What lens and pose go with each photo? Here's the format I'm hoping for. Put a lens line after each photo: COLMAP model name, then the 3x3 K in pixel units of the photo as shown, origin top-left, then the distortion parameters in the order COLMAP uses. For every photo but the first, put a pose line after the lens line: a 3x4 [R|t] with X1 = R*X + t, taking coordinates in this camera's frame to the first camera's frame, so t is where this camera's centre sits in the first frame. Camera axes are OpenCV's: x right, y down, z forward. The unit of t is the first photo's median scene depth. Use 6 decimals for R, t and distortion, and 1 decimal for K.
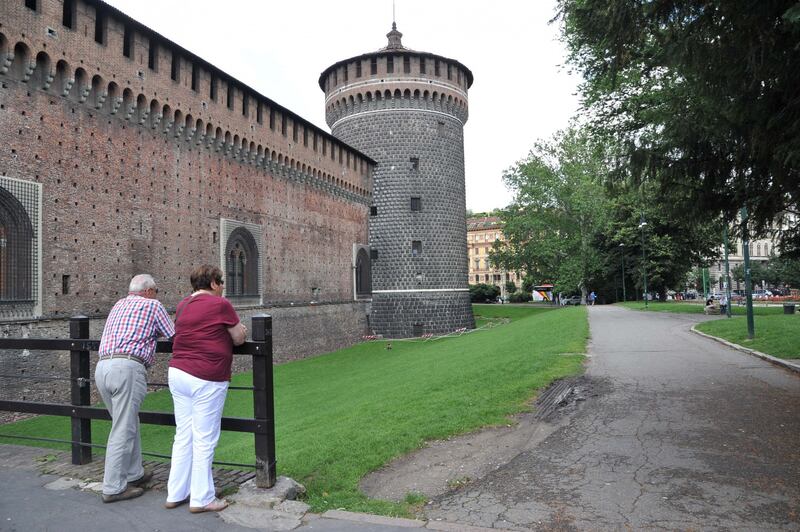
lens RADIAL K [[545.8, 0, 400.0], [0, 545.8, 266.0], [0, 0, 1]] dist [-0.124387, 0.073622]
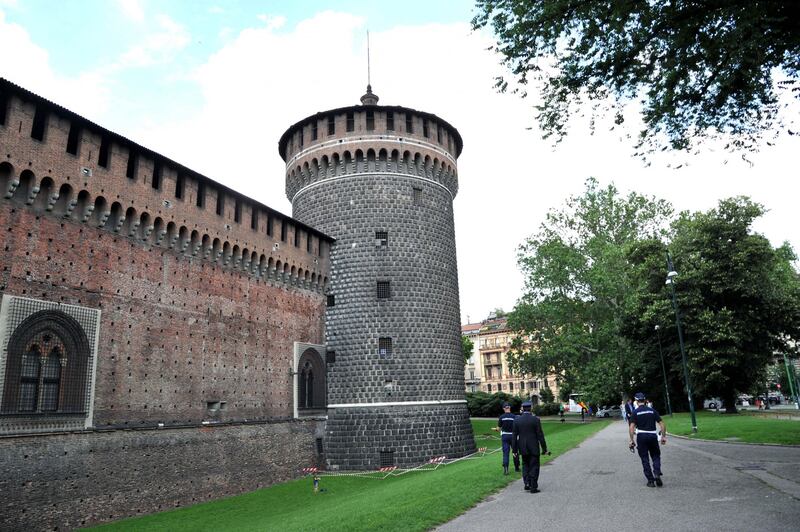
lens RADIAL K [[545.8, 0, 400.0], [0, 545.8, 266.0], [0, 0, 1]] dist [-0.124387, 0.073622]
pose [[0.994552, -0.039925, -0.096298, 0.128629], [0.019879, 0.979438, -0.200762, 0.009203], [0.102333, 0.197754, 0.974895, 0.242701]]
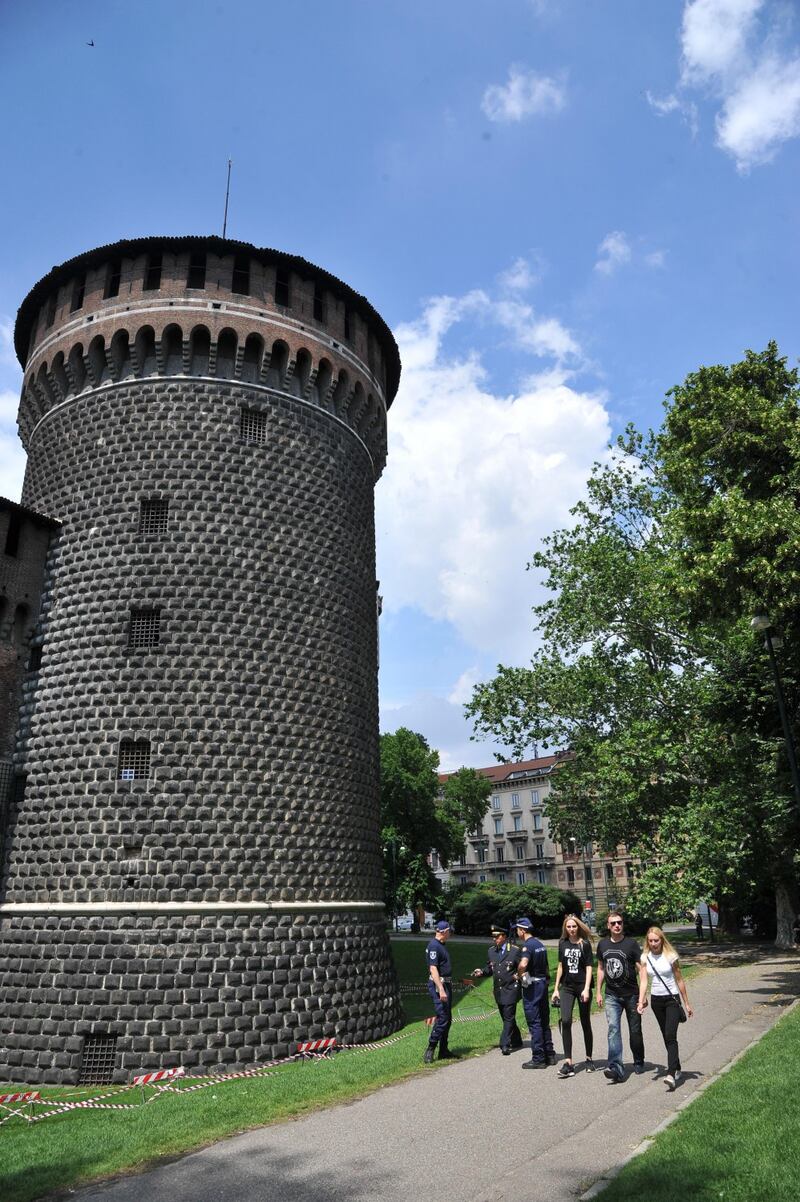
lens RADIAL K [[820.0, 0, 405.2], [0, 820.0, 610.1], [0, 0, 1]] dist [-0.124387, 0.073622]
pose [[0.978069, -0.075338, -0.194180, 0.277807], [0.015005, 0.955355, -0.295080, 0.020912], [0.207742, 0.285695, 0.935533, 0.578951]]
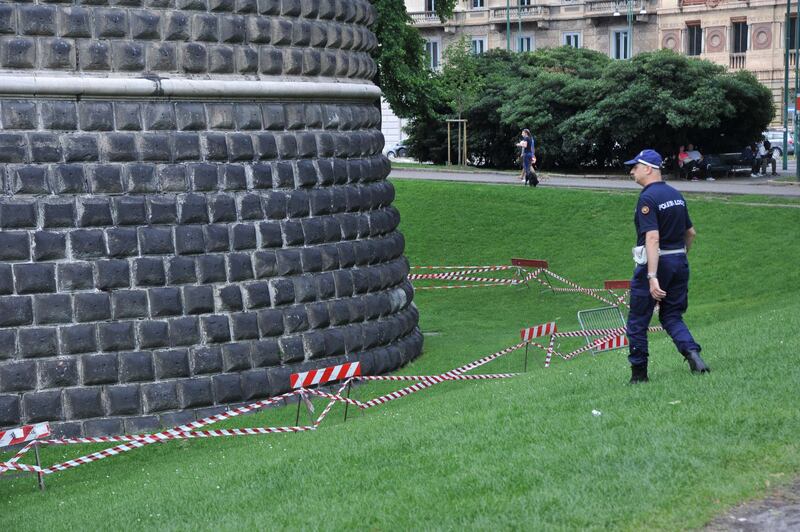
lens RADIAL K [[2017.4, 0, 400.0], [0, 2017.4, 266.0], [0, 0, 1]] dist [0.805717, 0.760980]
pose [[0.991993, 0.025519, -0.123690, 0.223308], [-0.009595, 0.991771, 0.127667, 0.024857], [0.125930, -0.125458, 0.984074, 0.549513]]
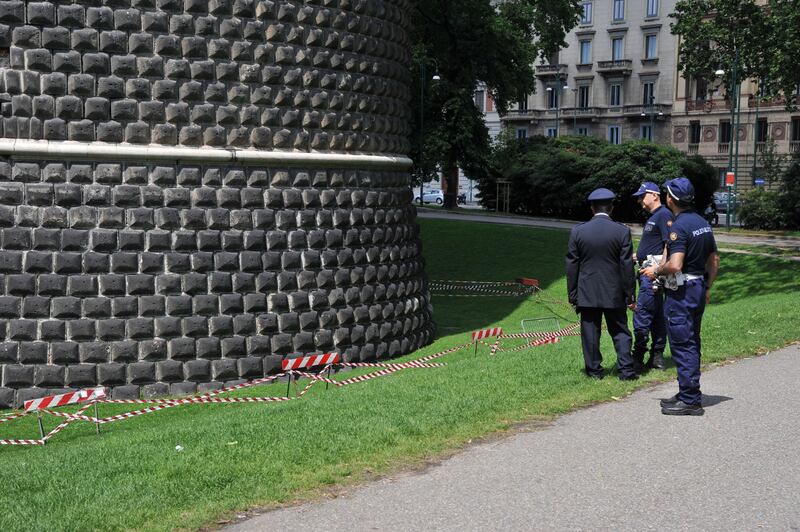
lens RADIAL K [[1287.1, 0, 403.8], [0, 1287.1, 272.4], [0, 0, 1]] dist [0.310761, 0.266113]
pose [[0.973684, 0.059707, -0.219942, 0.264960], [-0.031152, 0.990882, 0.131084, 0.024448], [0.225763, -0.120782, 0.966666, 0.599478]]
